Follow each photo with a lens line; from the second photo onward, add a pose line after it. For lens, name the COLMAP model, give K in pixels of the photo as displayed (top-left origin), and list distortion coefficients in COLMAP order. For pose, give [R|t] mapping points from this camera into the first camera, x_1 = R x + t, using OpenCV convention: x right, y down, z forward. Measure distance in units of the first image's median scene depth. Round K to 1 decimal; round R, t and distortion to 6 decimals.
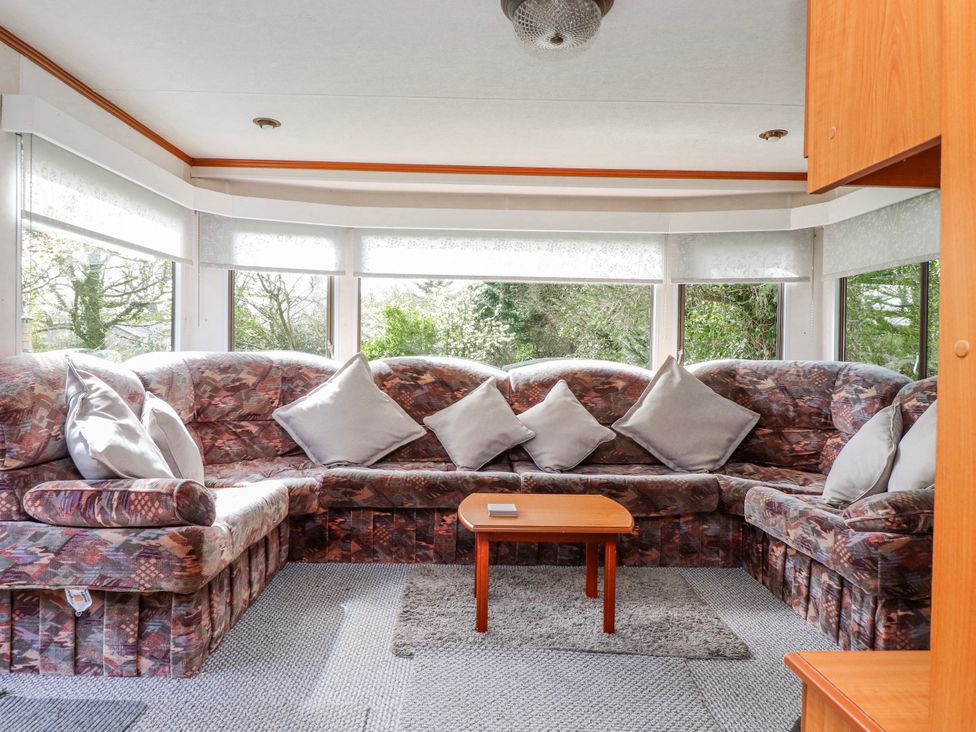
lens RADIAL K [[620.2, 0, 486.5], [0, 620.2, 362.6], [0, 0, 1]] dist [-0.010449, -0.001316]
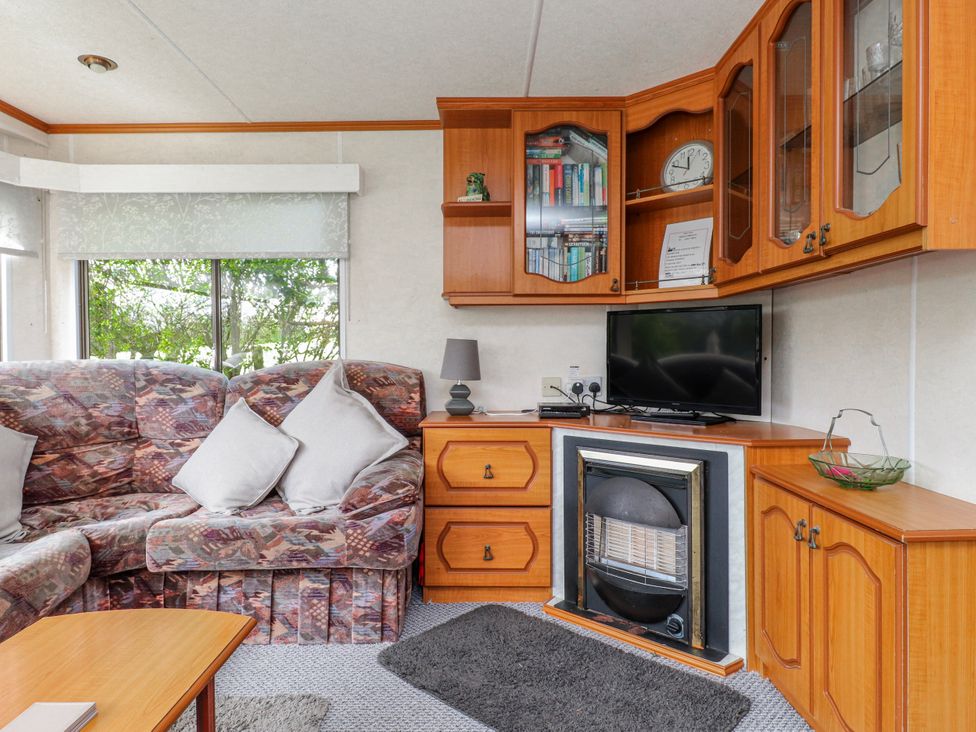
lens RADIAL K [[617.4, 0, 487.8], [0, 617.4, 358.8], [0, 0, 1]] dist [-0.002225, -0.000591]
pose [[0.036666, -0.032568, 0.998797, -0.265395], [0.027671, 0.999119, 0.031562, -0.015298], [-0.998944, 0.026481, 0.037535, 0.466803]]
